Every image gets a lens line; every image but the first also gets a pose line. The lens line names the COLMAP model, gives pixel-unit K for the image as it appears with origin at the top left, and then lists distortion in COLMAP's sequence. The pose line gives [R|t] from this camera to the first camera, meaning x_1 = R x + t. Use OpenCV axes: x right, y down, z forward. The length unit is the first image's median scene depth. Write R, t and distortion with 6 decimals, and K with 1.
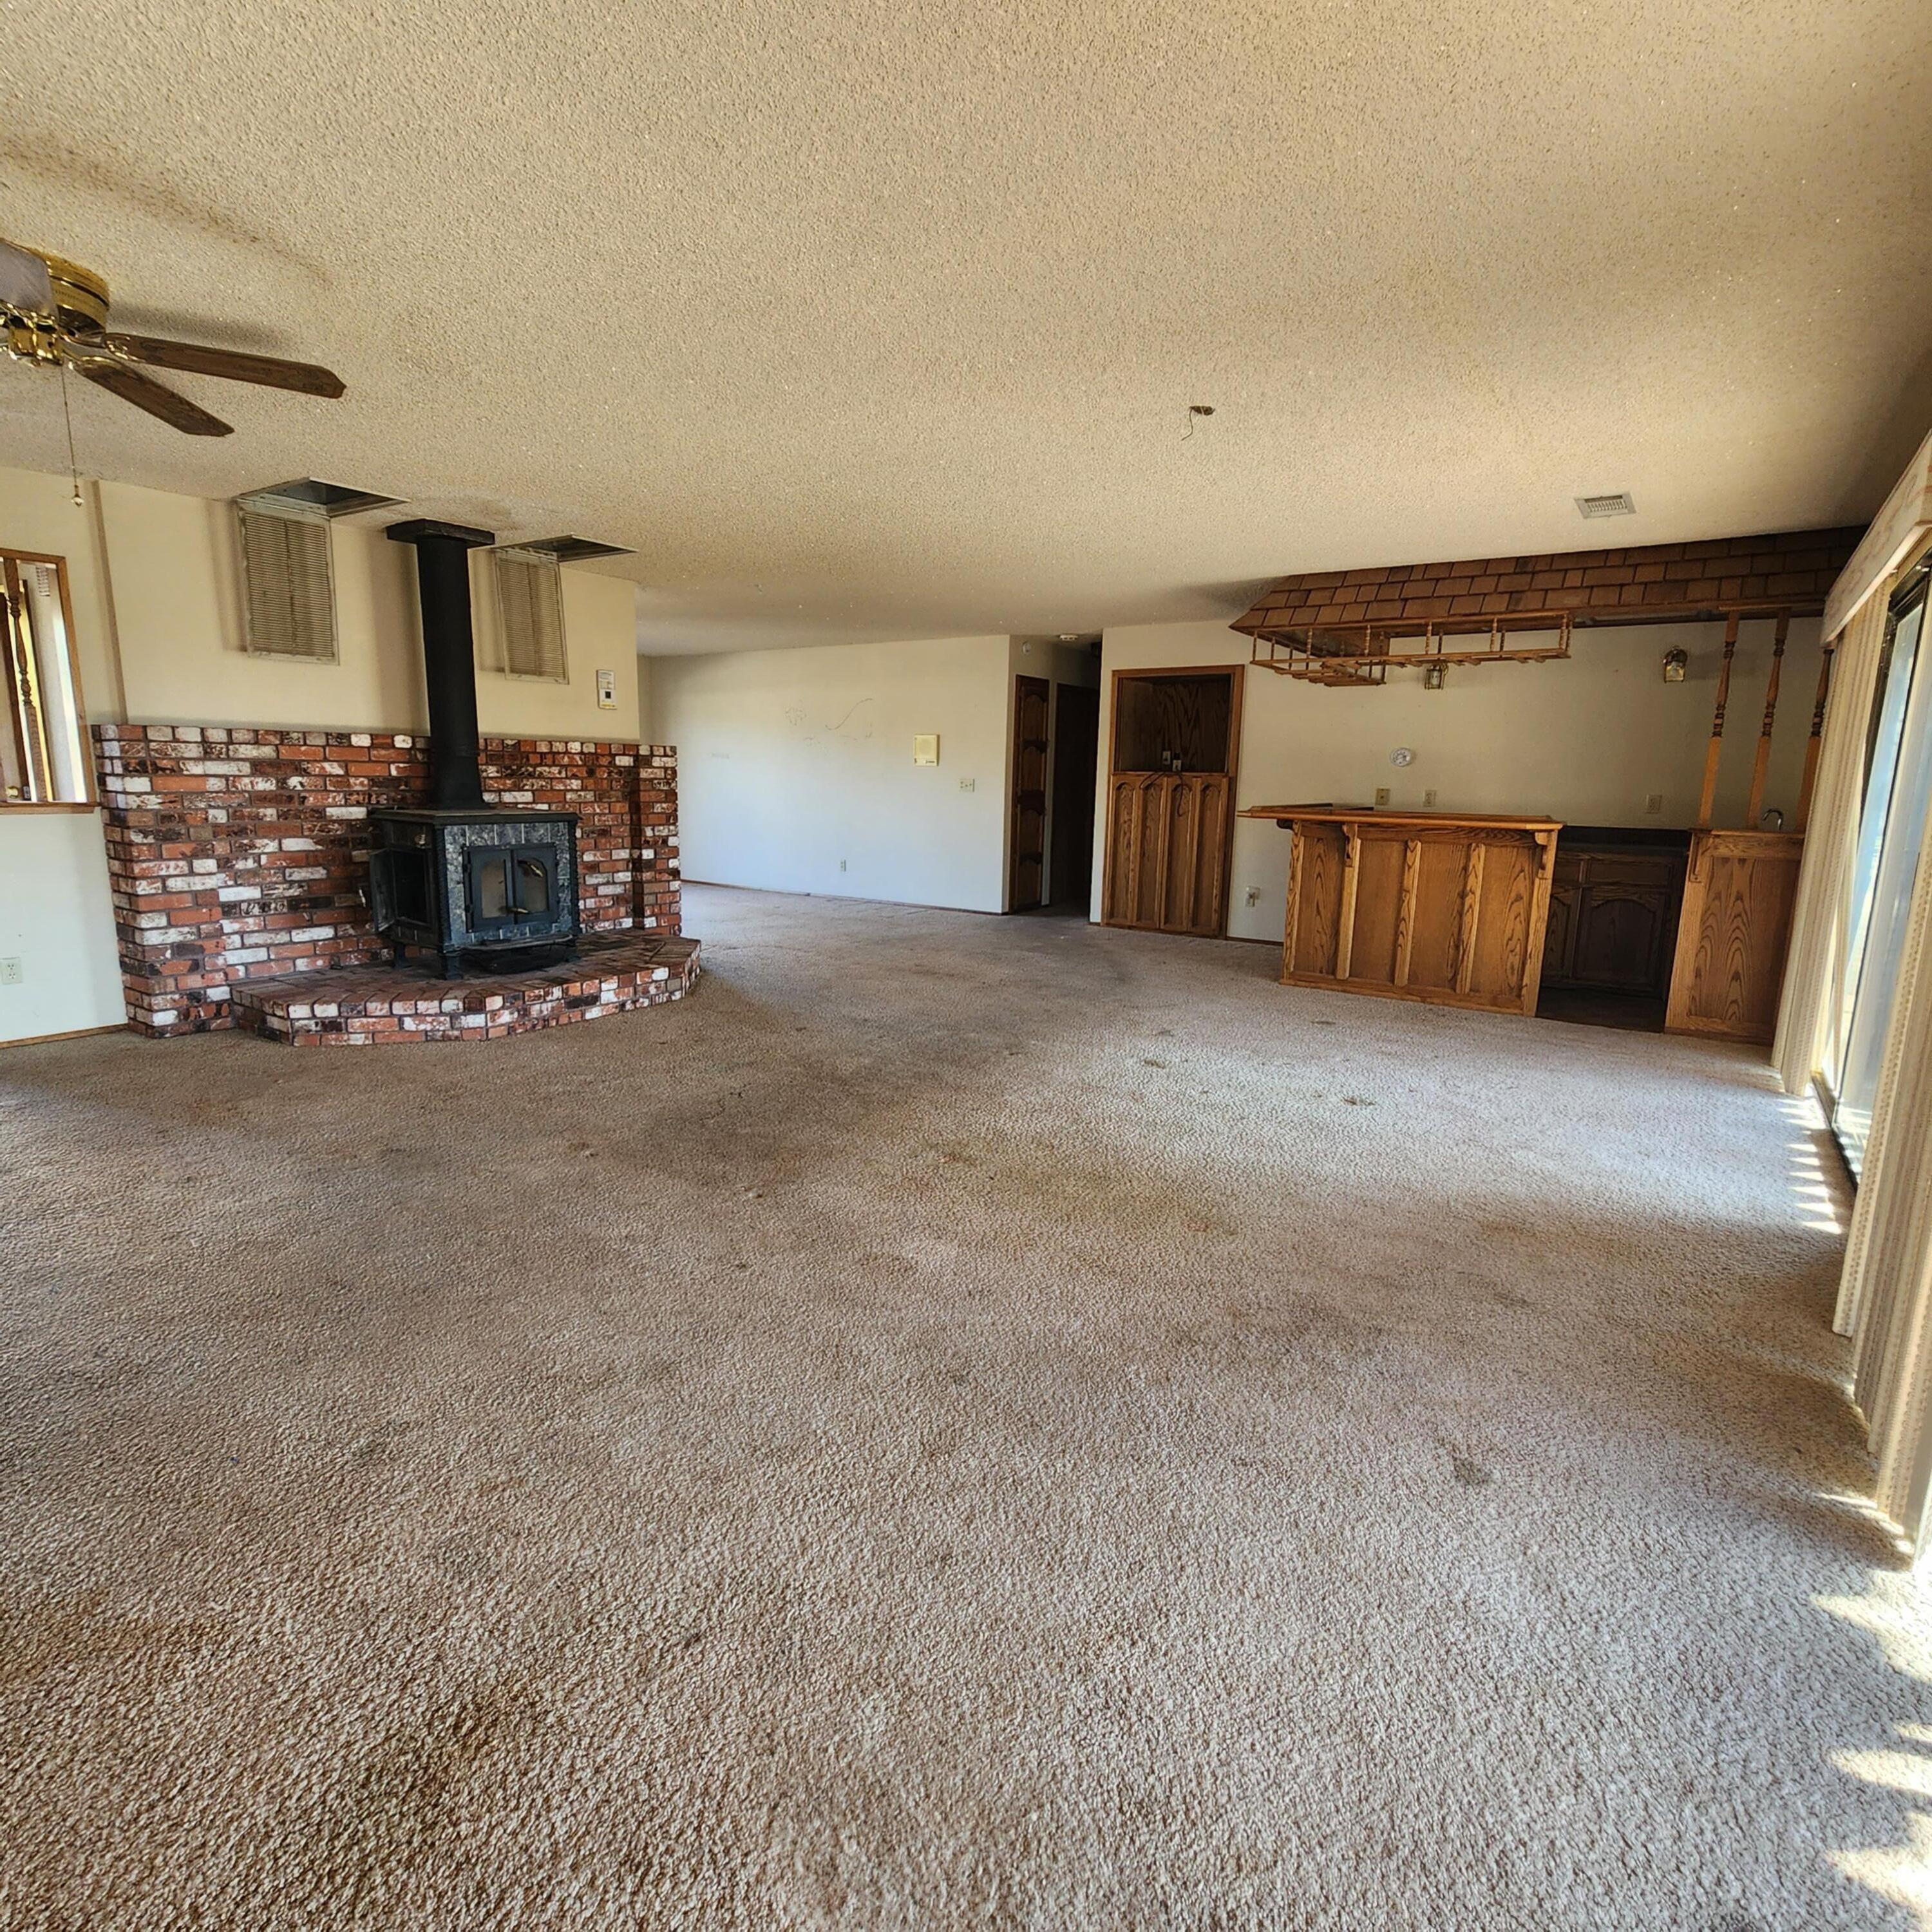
lens RADIAL K [[1065.0, 0, 961.2], [0, 1065.0, 975.8], [0, 0, 1]] dist [-0.001971, 0.003428]
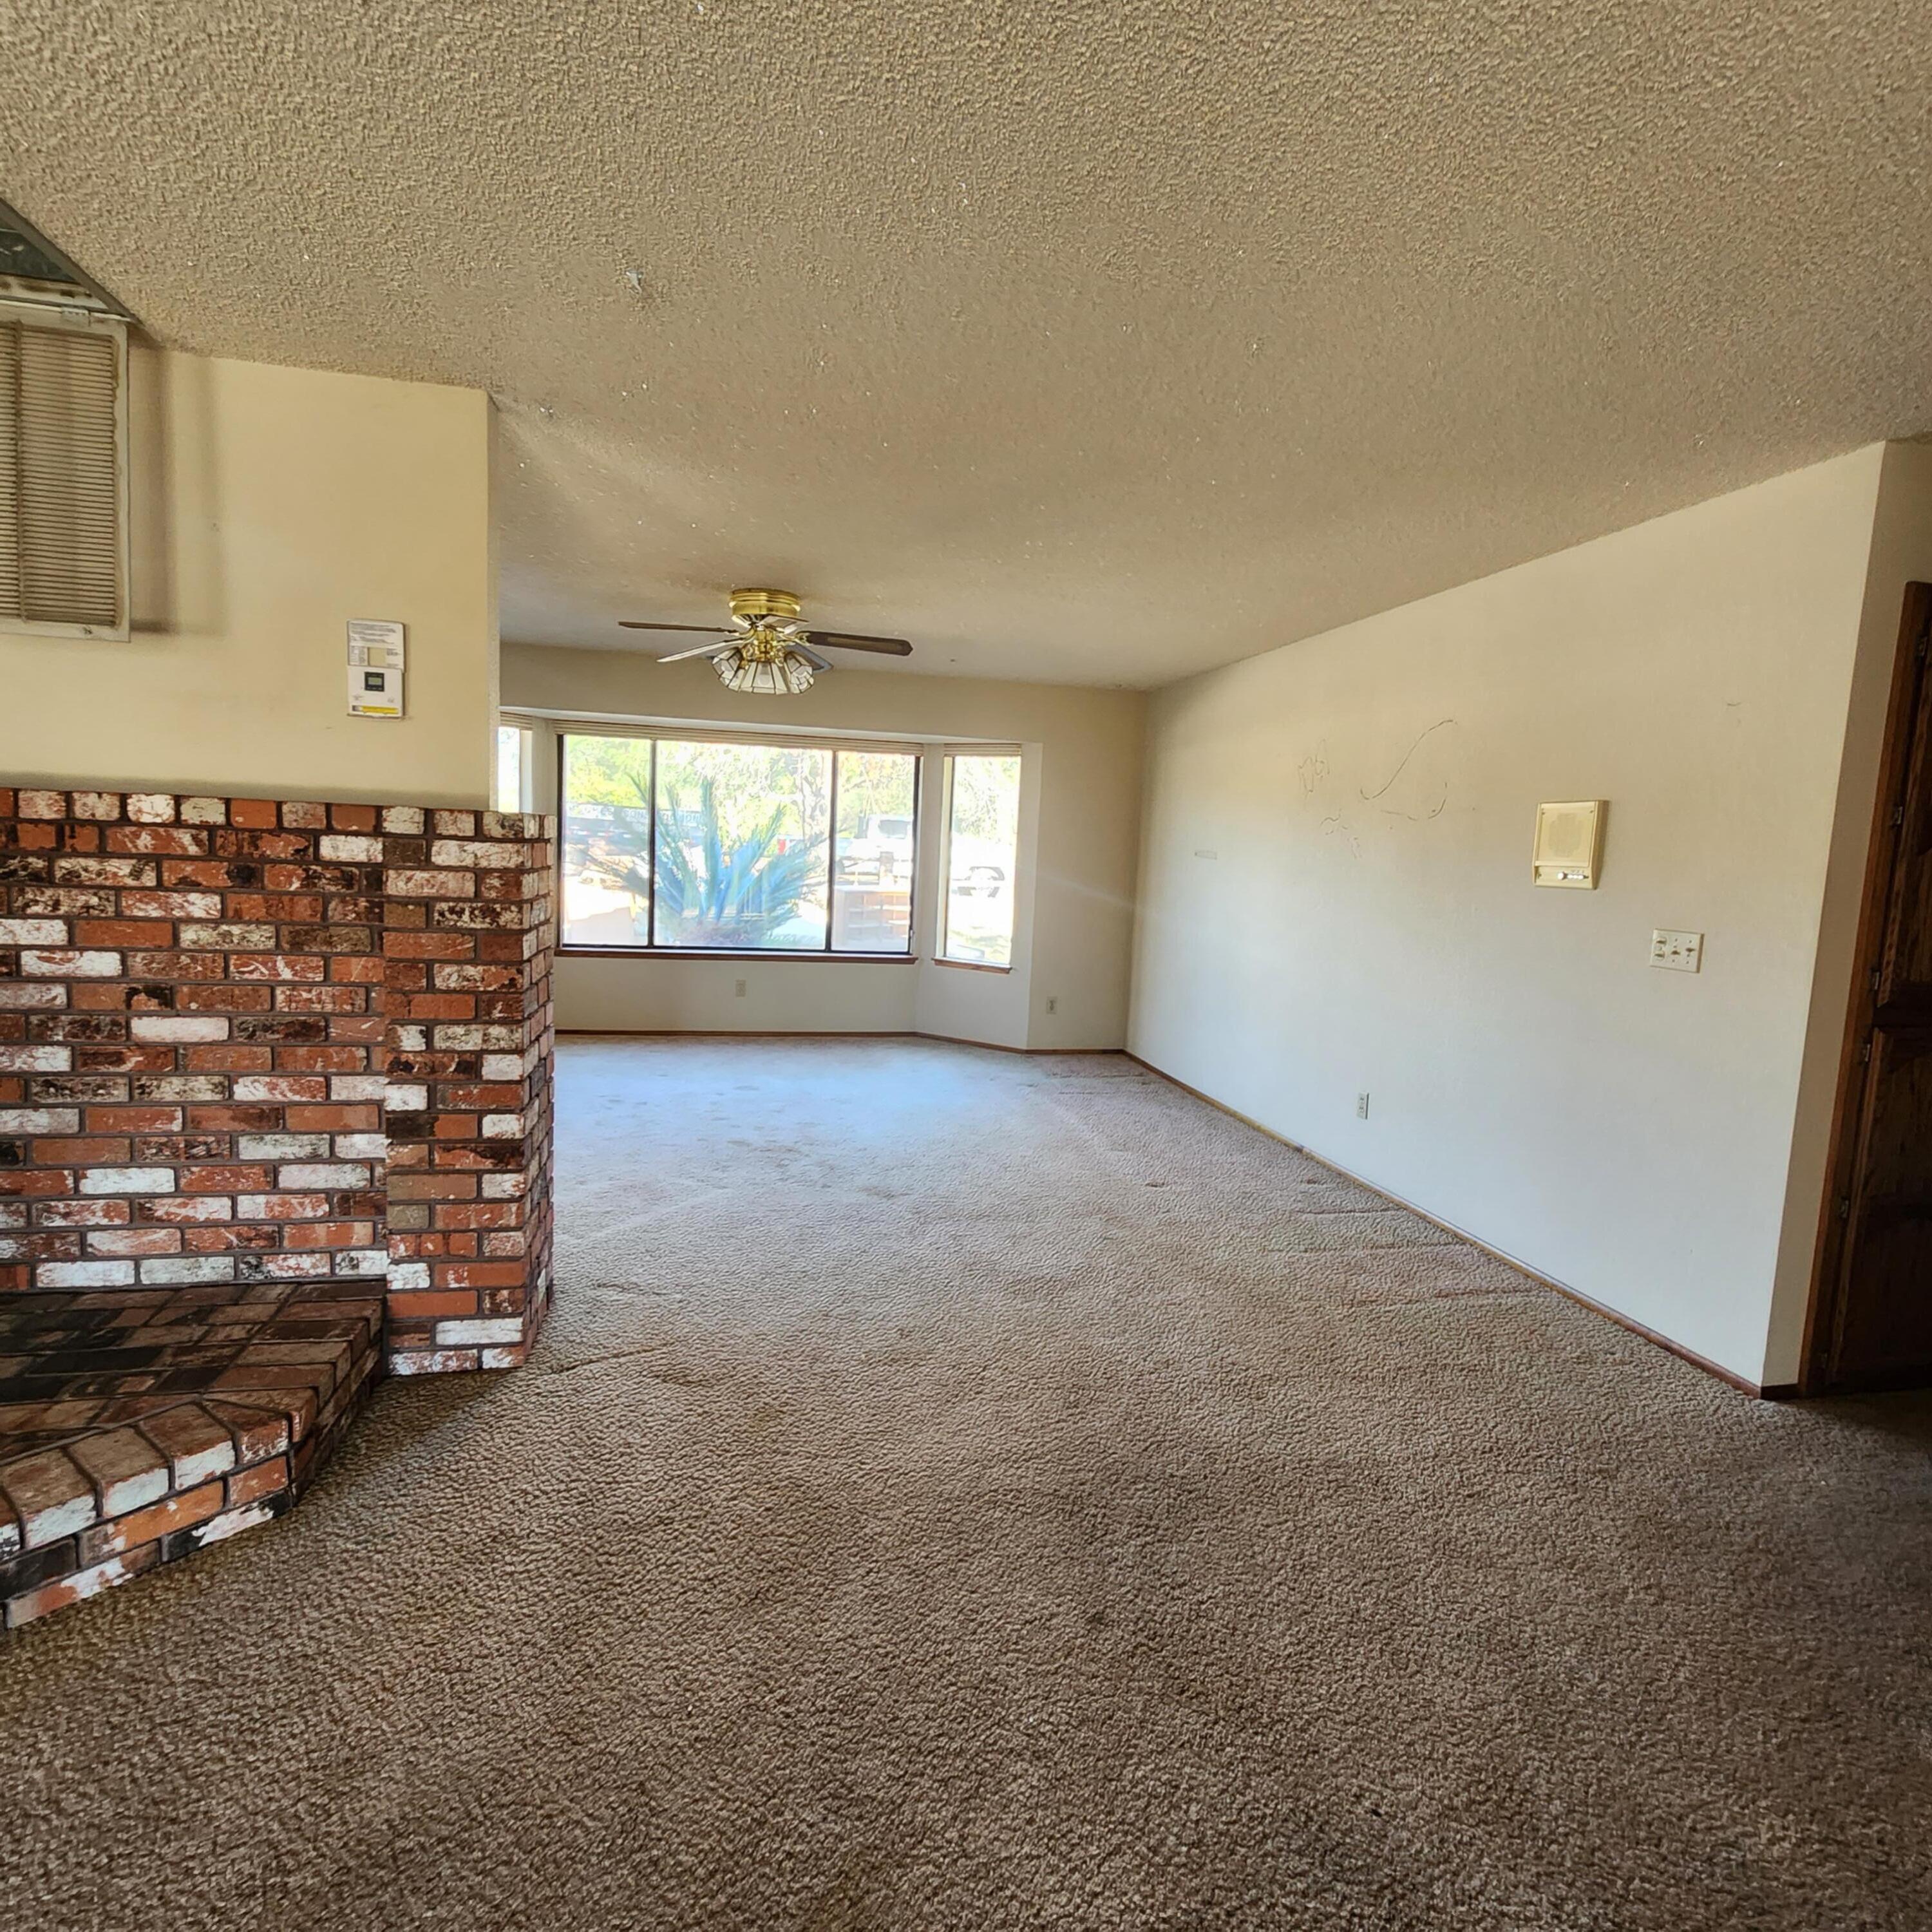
lens RADIAL K [[1065.0, 0, 961.2], [0, 1065.0, 975.8], [0, 0, 1]] dist [-0.001971, 0.003428]
pose [[0.723699, 0.086627, -0.684657, 0.097458], [-0.156991, 0.986745, -0.041094, -0.173923], [0.672022, 0.137224, 0.727706, 0.867419]]
